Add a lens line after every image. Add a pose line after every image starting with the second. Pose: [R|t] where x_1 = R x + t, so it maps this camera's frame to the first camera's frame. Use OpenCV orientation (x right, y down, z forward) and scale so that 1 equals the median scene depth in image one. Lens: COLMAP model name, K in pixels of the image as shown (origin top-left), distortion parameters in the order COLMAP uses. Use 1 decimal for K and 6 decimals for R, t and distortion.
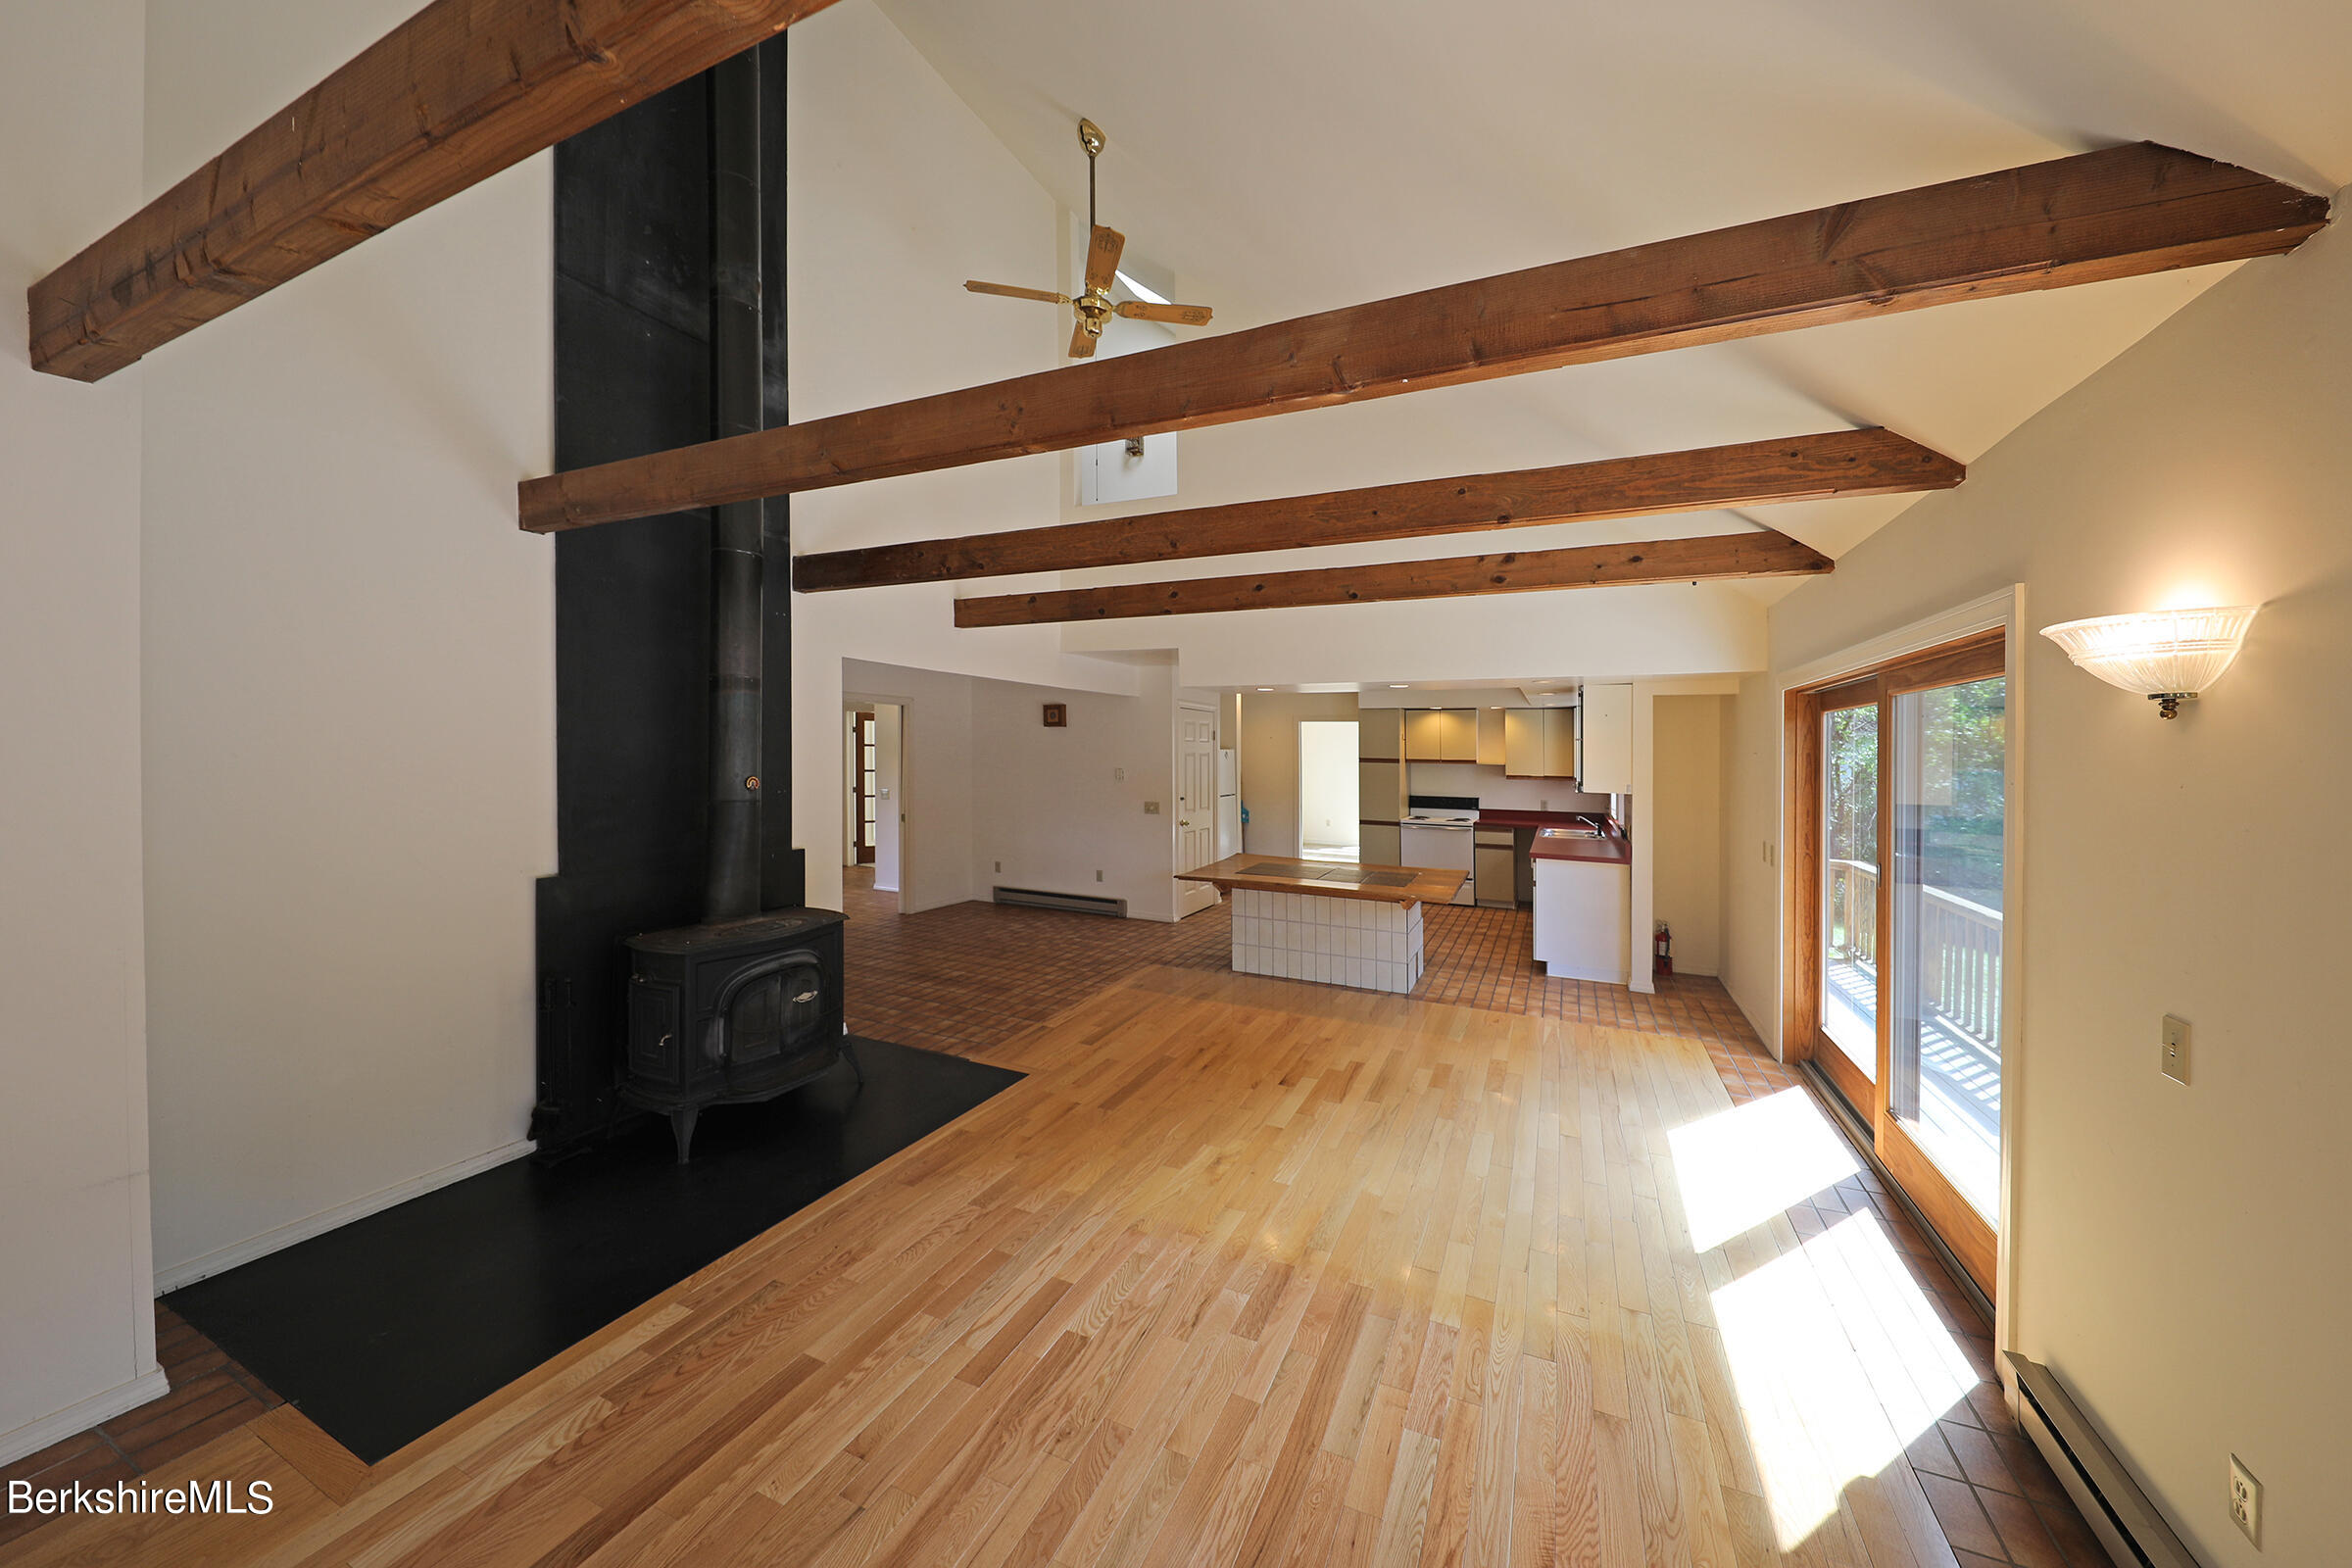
lens RADIAL K [[796.6, 0, 1177.4], [0, 796.6, 792.9], [0, 0, 1]] dist [0.000977, -0.000059]
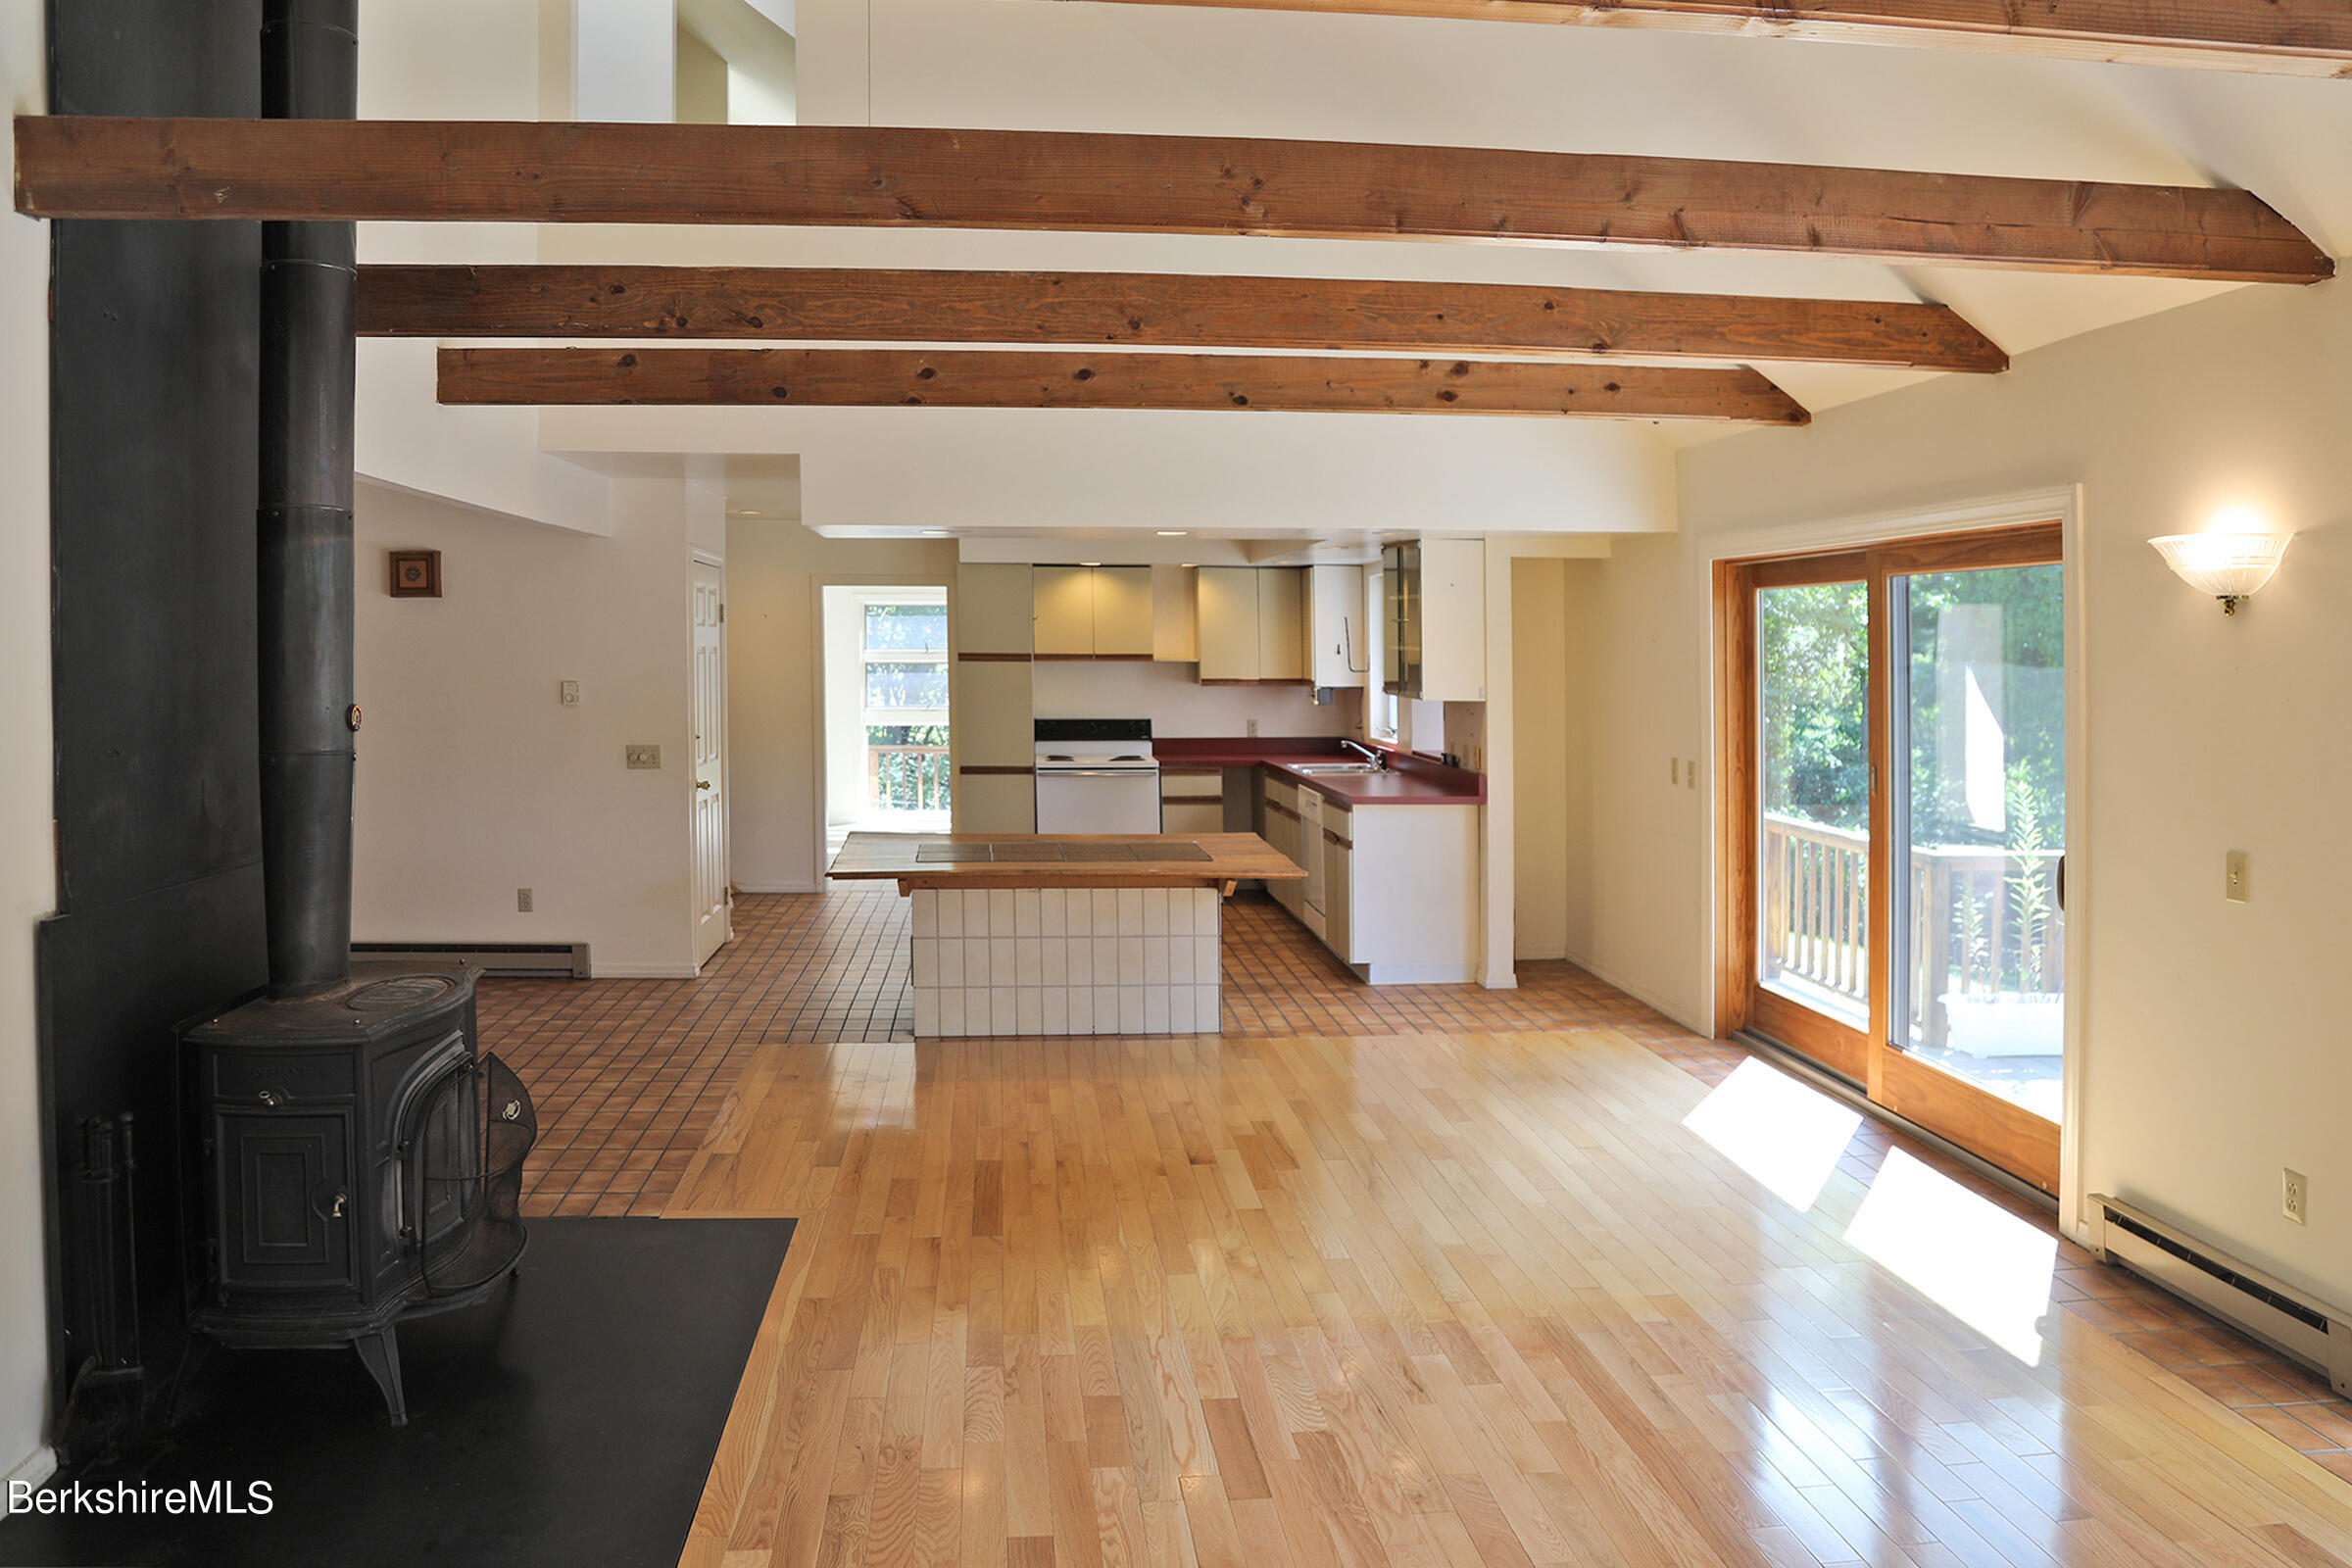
lens RADIAL K [[1623.5, 0, 1172.7], [0, 1623.5, 738.6], [0, 0, 1]] dist [-0.125315, 0.090052]
pose [[0.877036, -0.036792, 0.479013, -0.465885], [0.032633, 0.999323, 0.017009, 0.001942], [-0.479315, 0.000714, 0.877643, -0.120673]]
